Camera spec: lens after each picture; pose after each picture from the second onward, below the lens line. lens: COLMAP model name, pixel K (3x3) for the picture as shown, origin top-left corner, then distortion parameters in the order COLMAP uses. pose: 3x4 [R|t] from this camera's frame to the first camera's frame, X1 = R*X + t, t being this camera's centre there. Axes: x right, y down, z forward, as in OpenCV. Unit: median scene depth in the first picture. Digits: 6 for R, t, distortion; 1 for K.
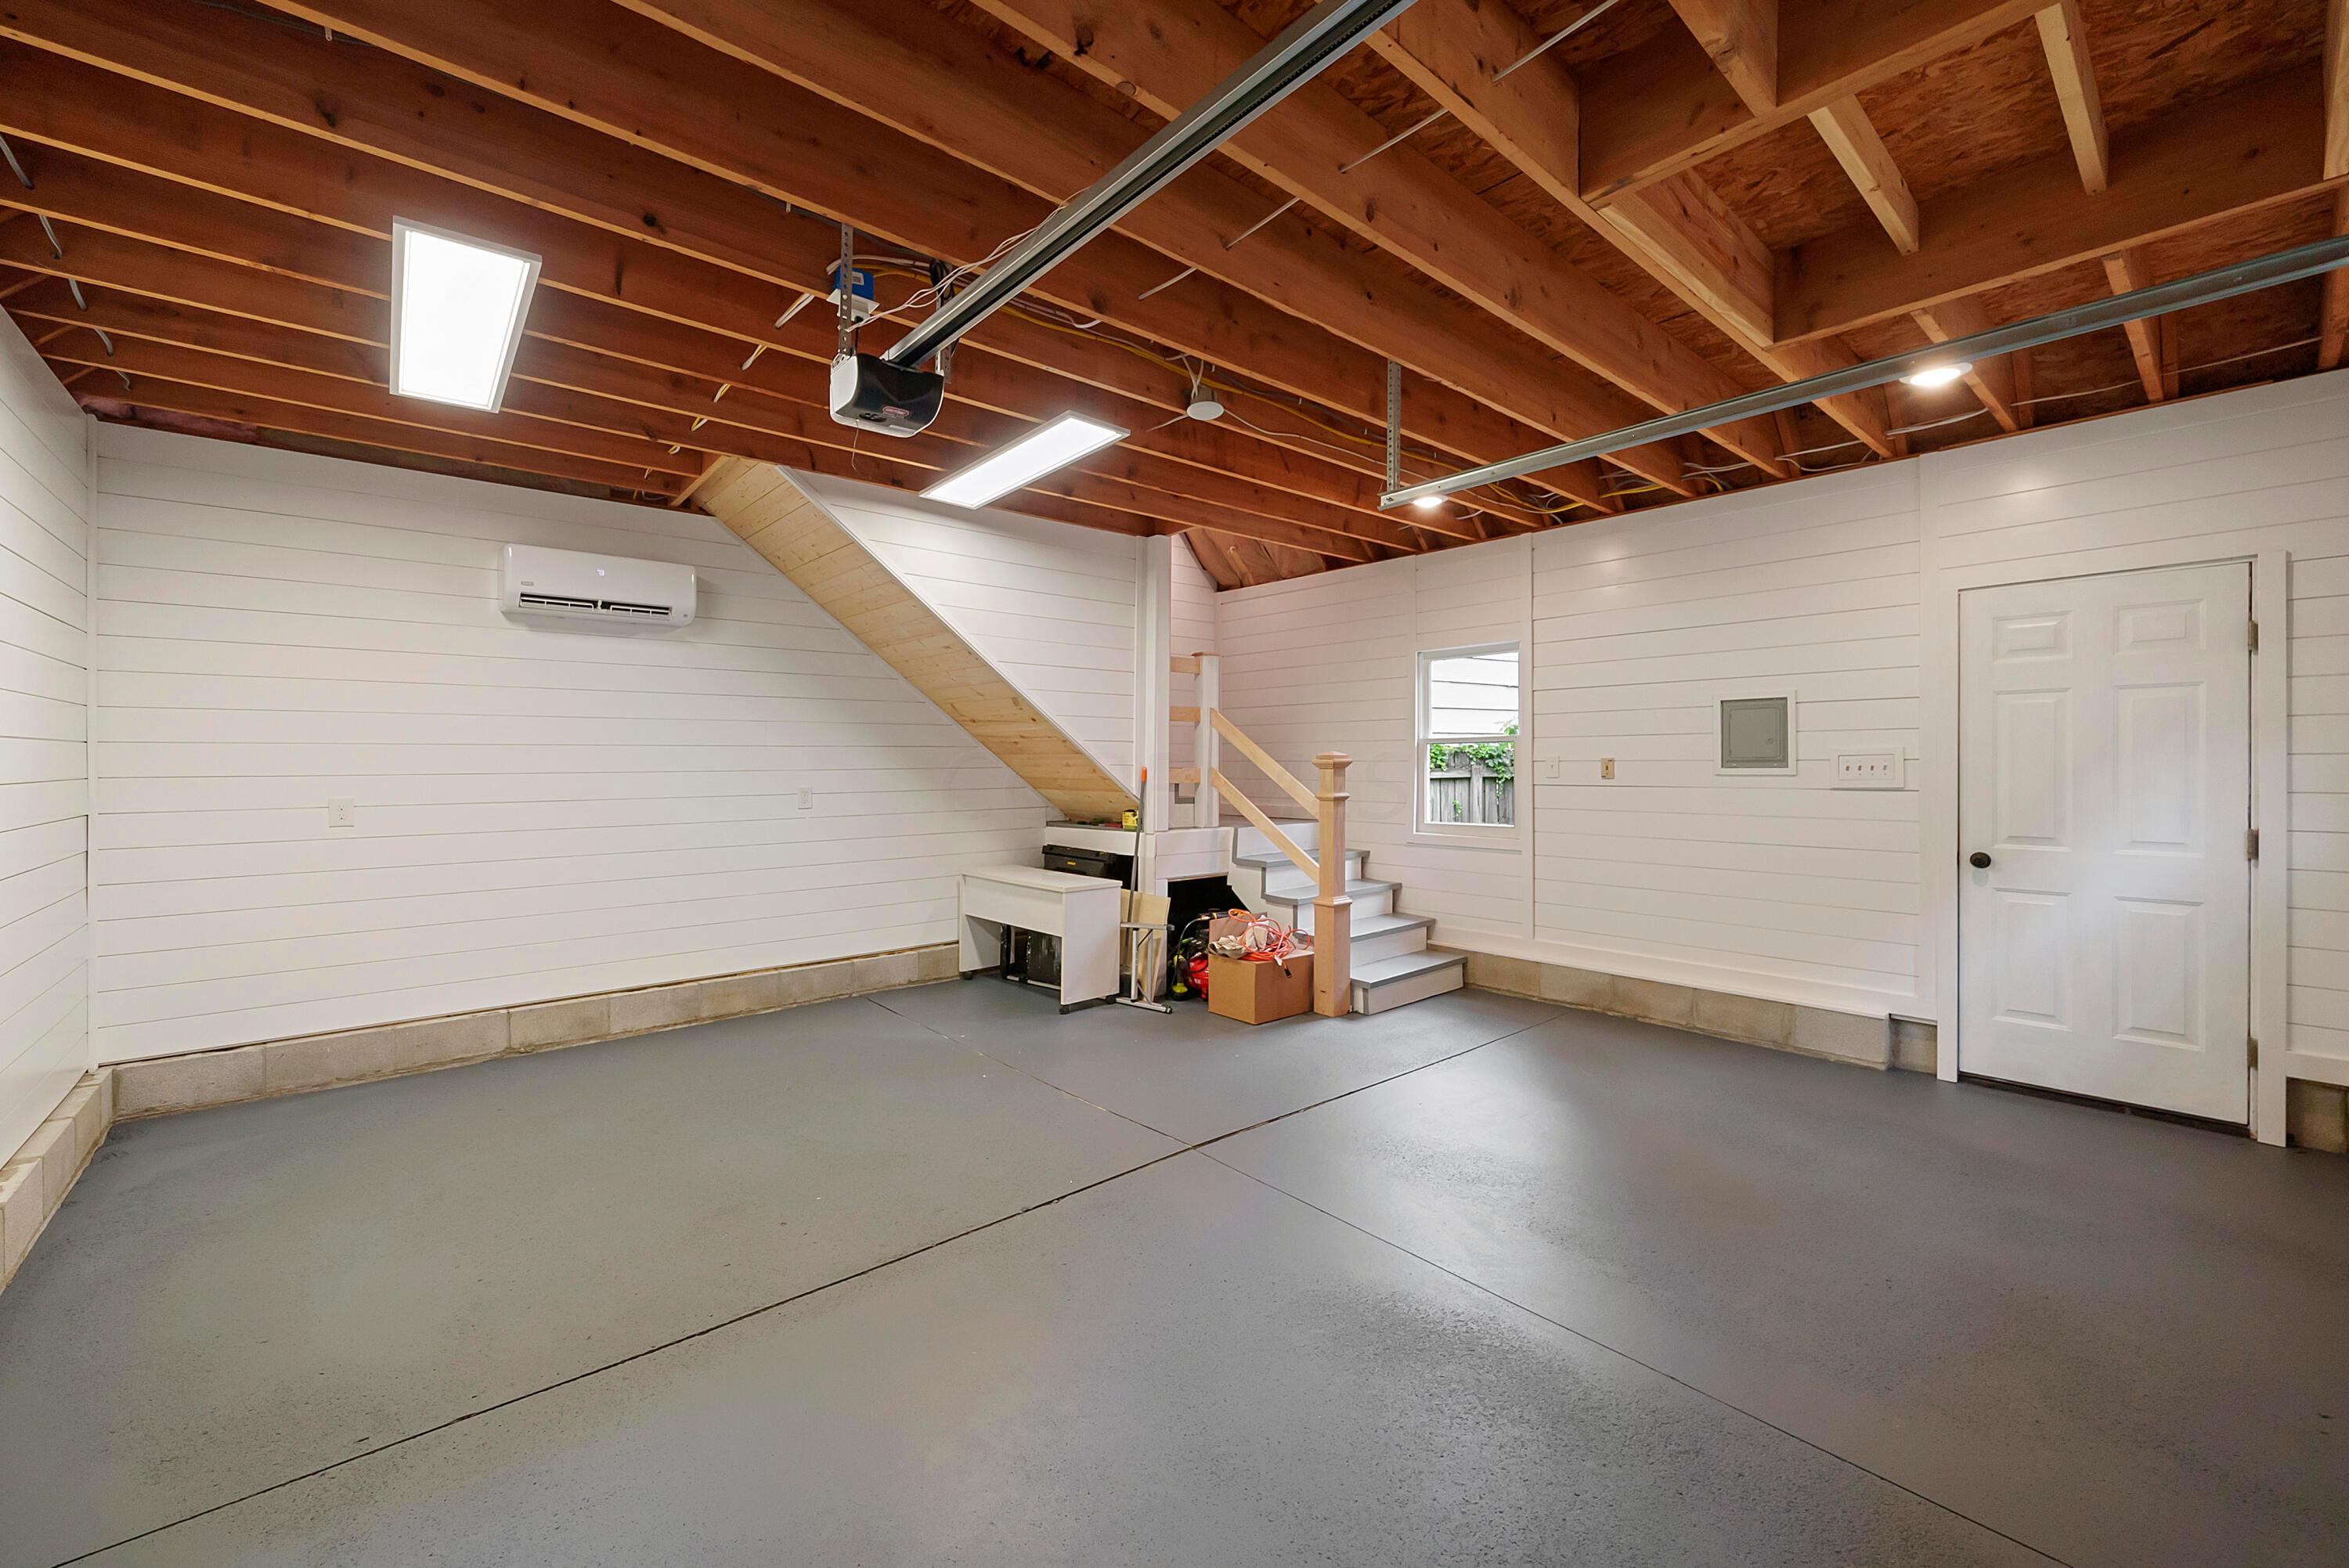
lens RADIAL K [[946.7, 0, 1174.5], [0, 946.7, 784.0], [0, 0, 1]] dist [0.001319, -0.000115]
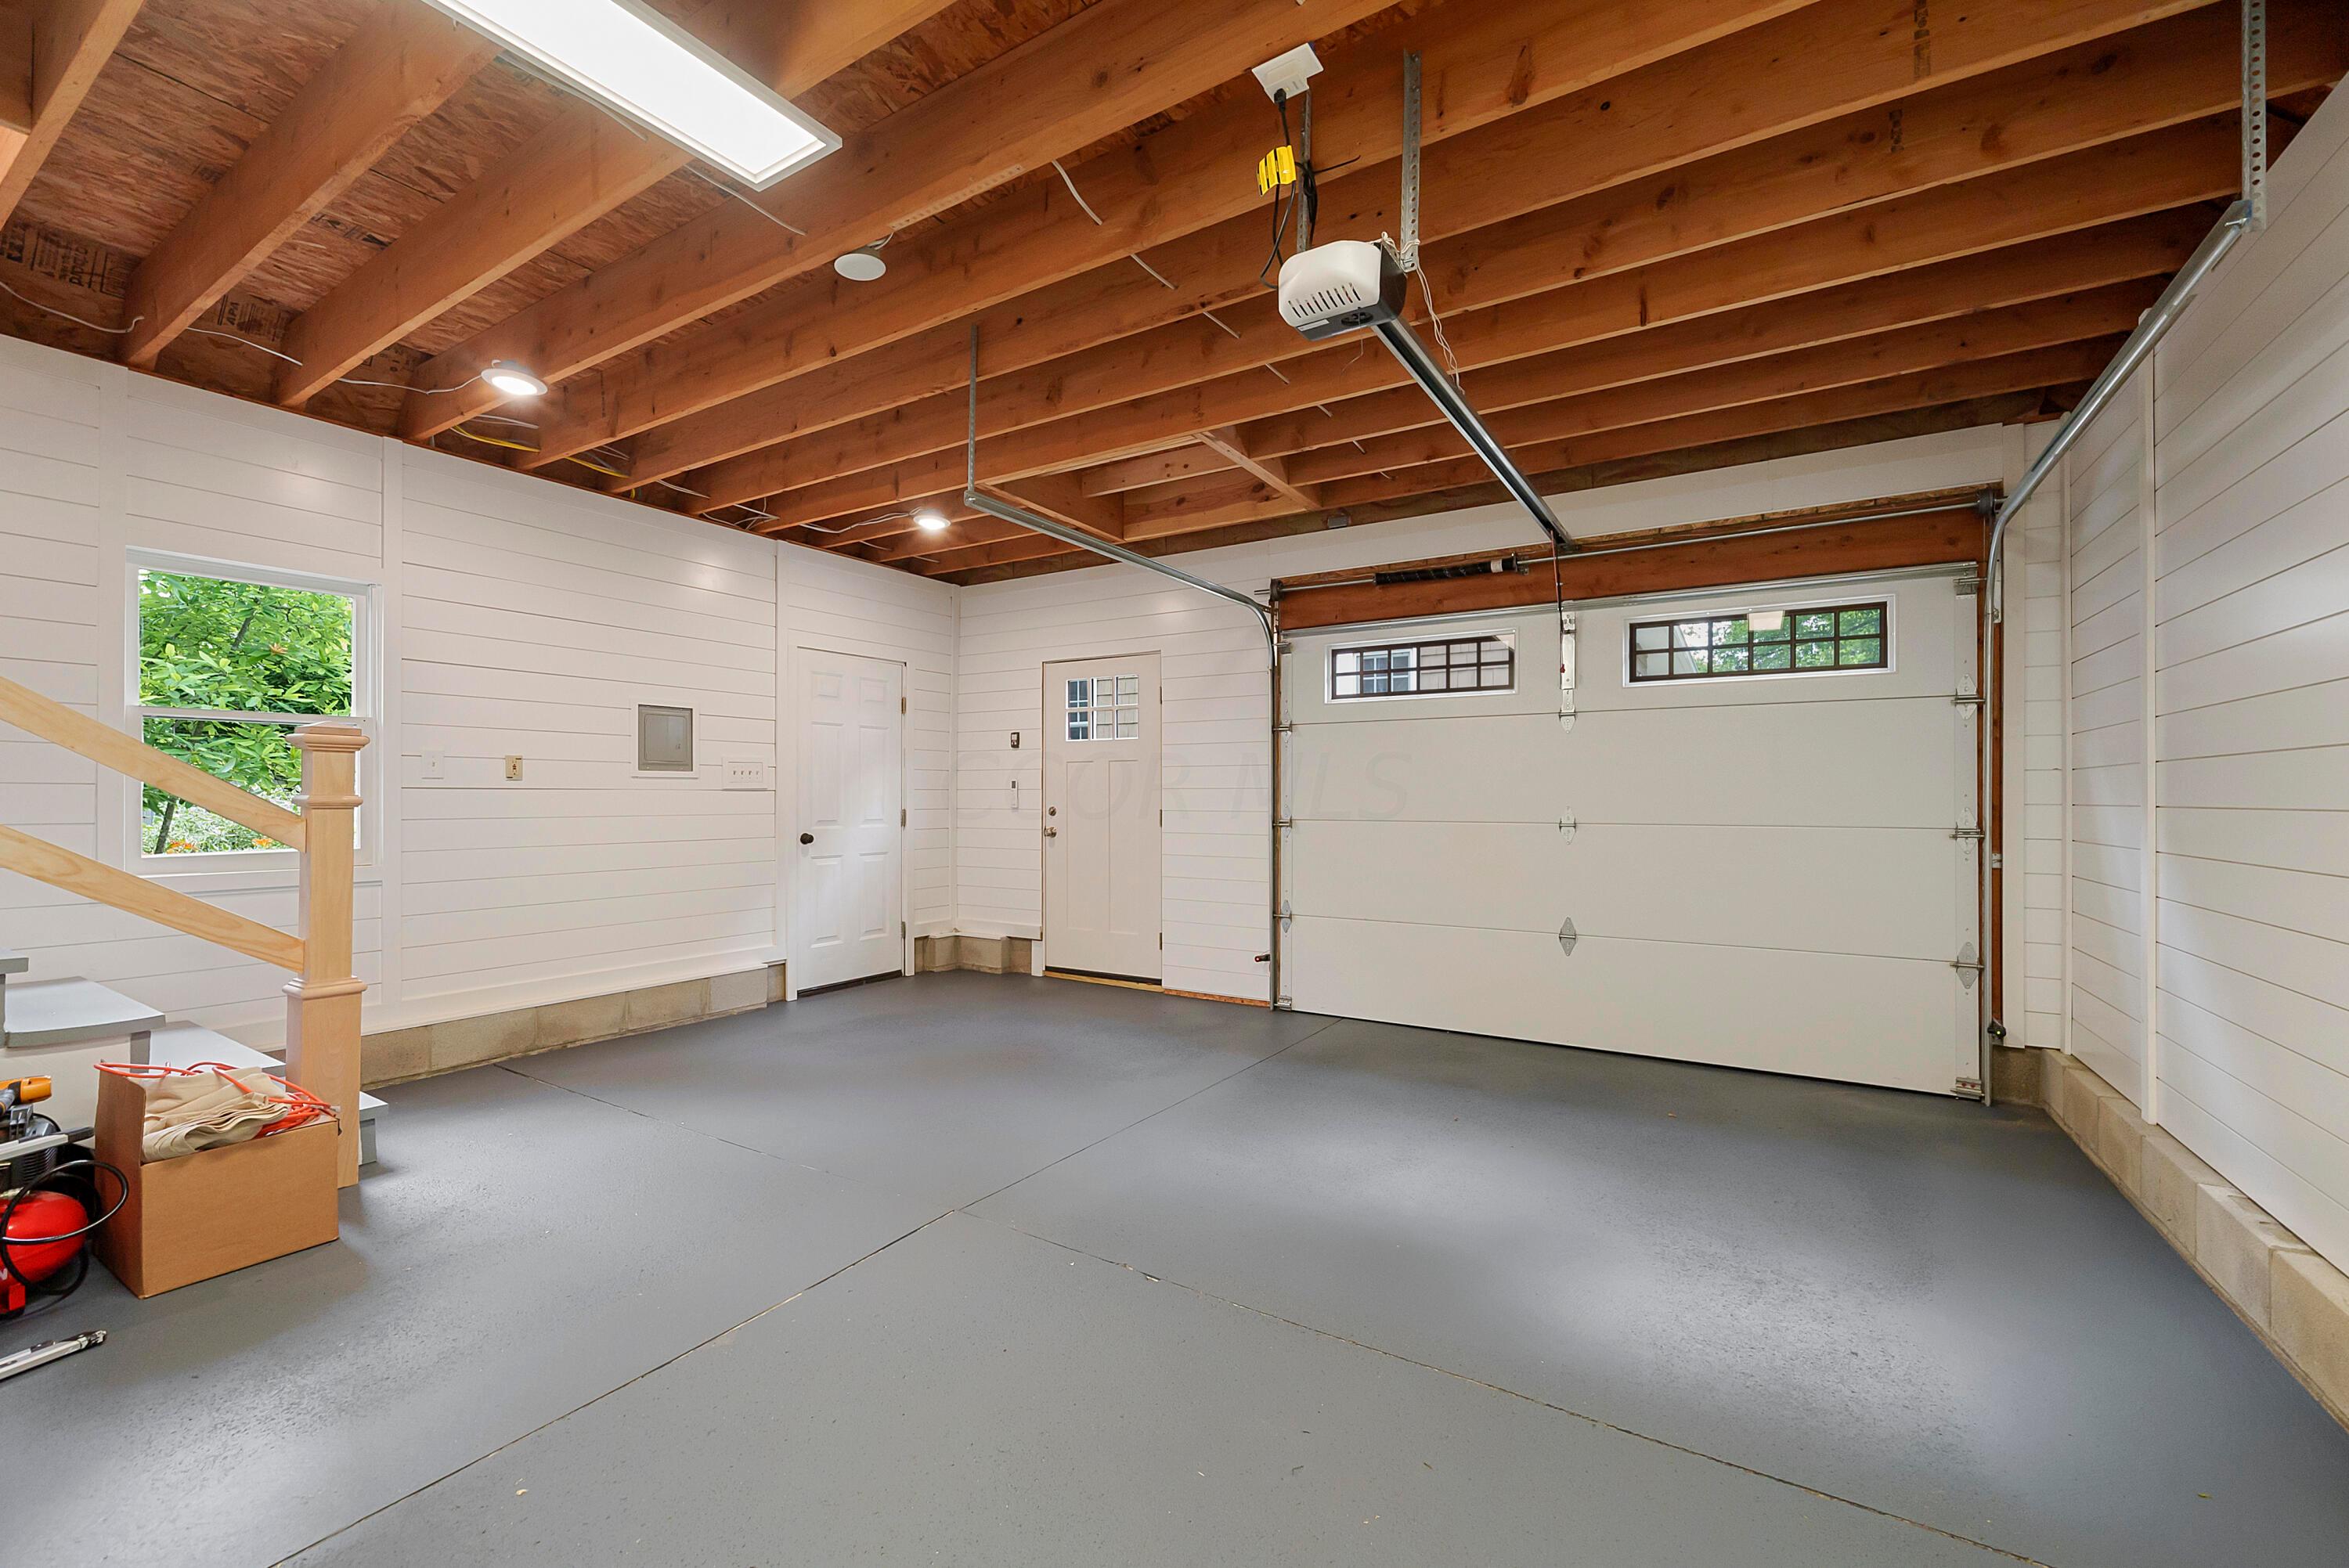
lens RADIAL K [[946.7, 0, 1174.5], [0, 946.7, 784.0], [0, 0, 1]] dist [0.001319, -0.000115]
pose [[-0.291817, -0.009502, 0.956427, -0.616368], [-0.010158, 0.999925, 0.006835, -0.016250], [-0.956420, -0.007721, -0.291892, 0.806117]]
